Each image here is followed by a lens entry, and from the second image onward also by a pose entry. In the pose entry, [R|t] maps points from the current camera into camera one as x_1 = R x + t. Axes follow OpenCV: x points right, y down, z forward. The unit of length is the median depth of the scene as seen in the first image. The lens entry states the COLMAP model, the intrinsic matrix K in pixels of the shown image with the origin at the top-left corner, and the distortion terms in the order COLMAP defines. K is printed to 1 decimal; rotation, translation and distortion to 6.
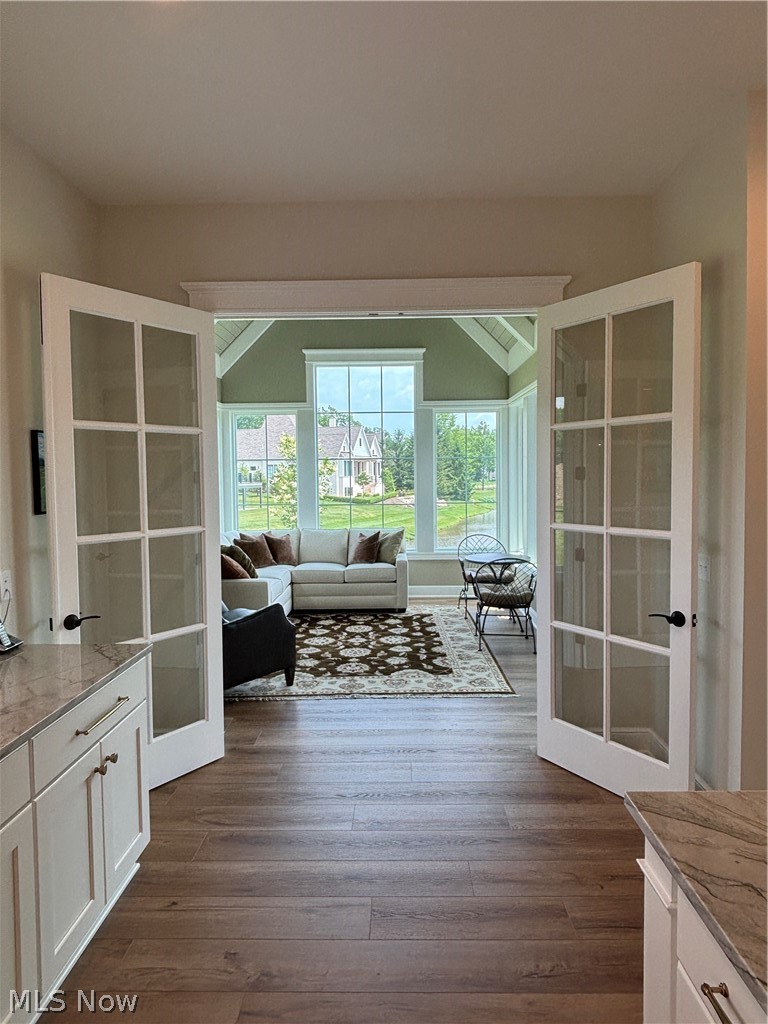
lens RADIAL K [[658.2, 0, 383.0], [0, 658.2, 505.5], [0, 0, 1]] dist [0.060503, -0.097277]
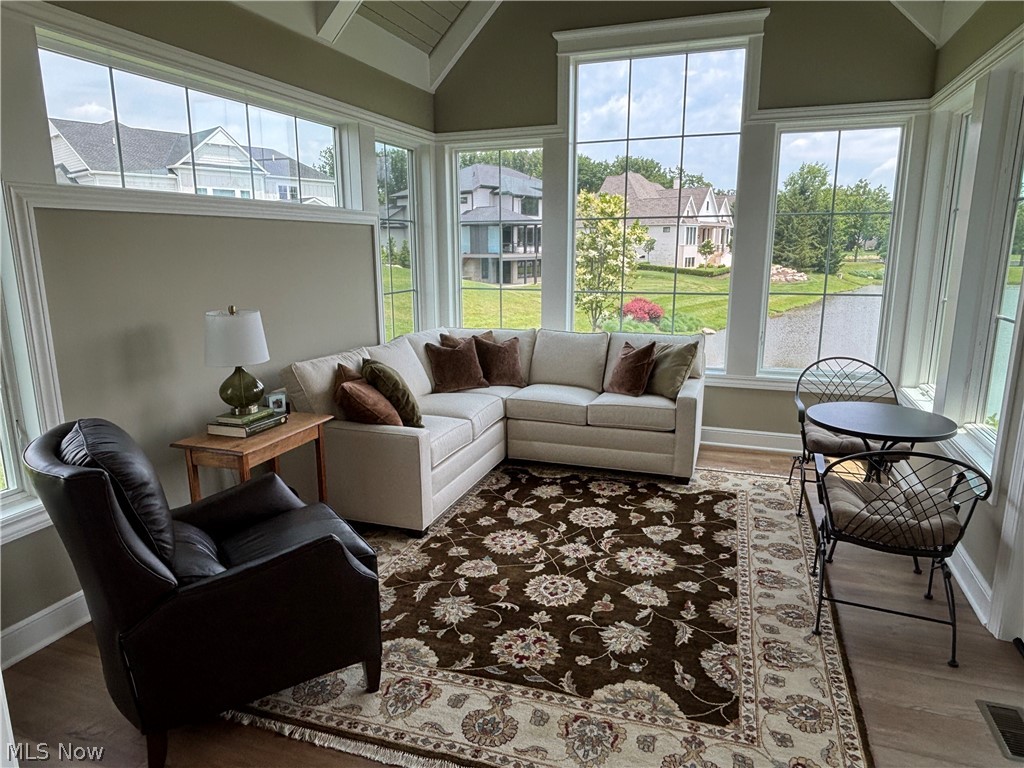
lens RADIAL K [[658.2, 0, 503.4], [0, 658.2, 384.0], [0, 0, 1]] dist [0.060503, -0.097277]
pose [[0.946224, 0.071676, -0.315473, 0.064867], [-0.019393, 0.985961, 0.165845, -0.022620], [0.322932, -0.150809, 0.934330, 0.460941]]
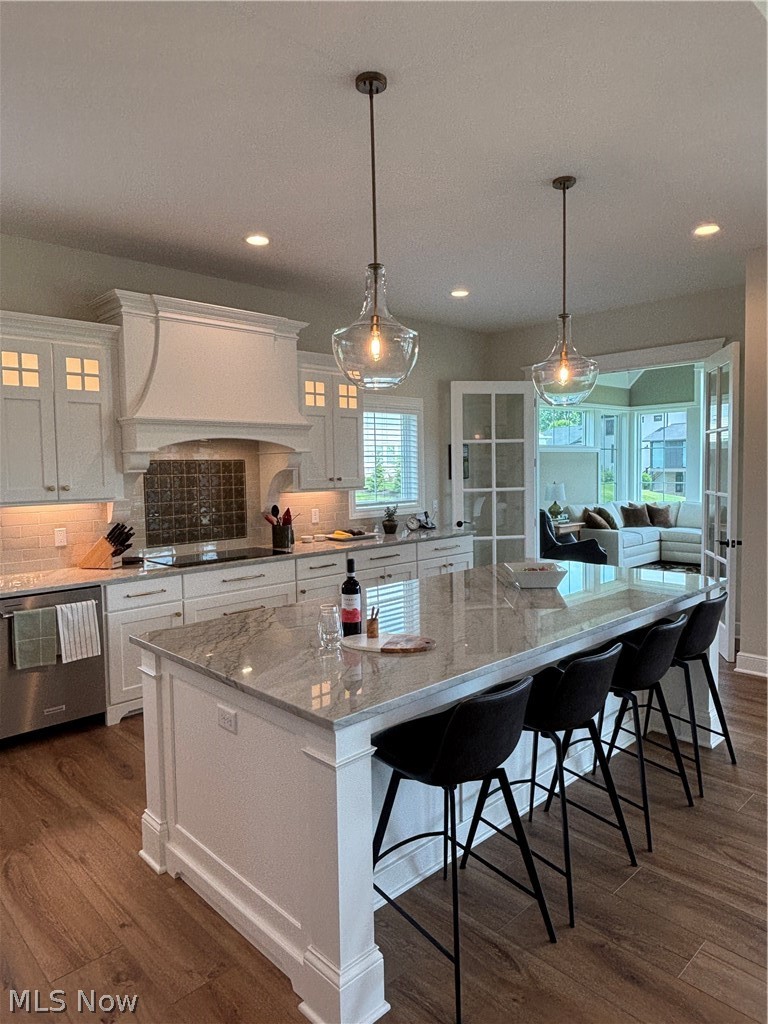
lens RADIAL K [[658.2, 0, 383.0], [0, 658.2, 505.5], [0, 0, 1]] dist [0.060503, -0.097277]
pose [[0.705771, 0.040970, -0.707254, 0.471979], [-0.024057, 0.999137, 0.033872, 0.015821], [0.708031, -0.006892, 0.706147, -0.409611]]
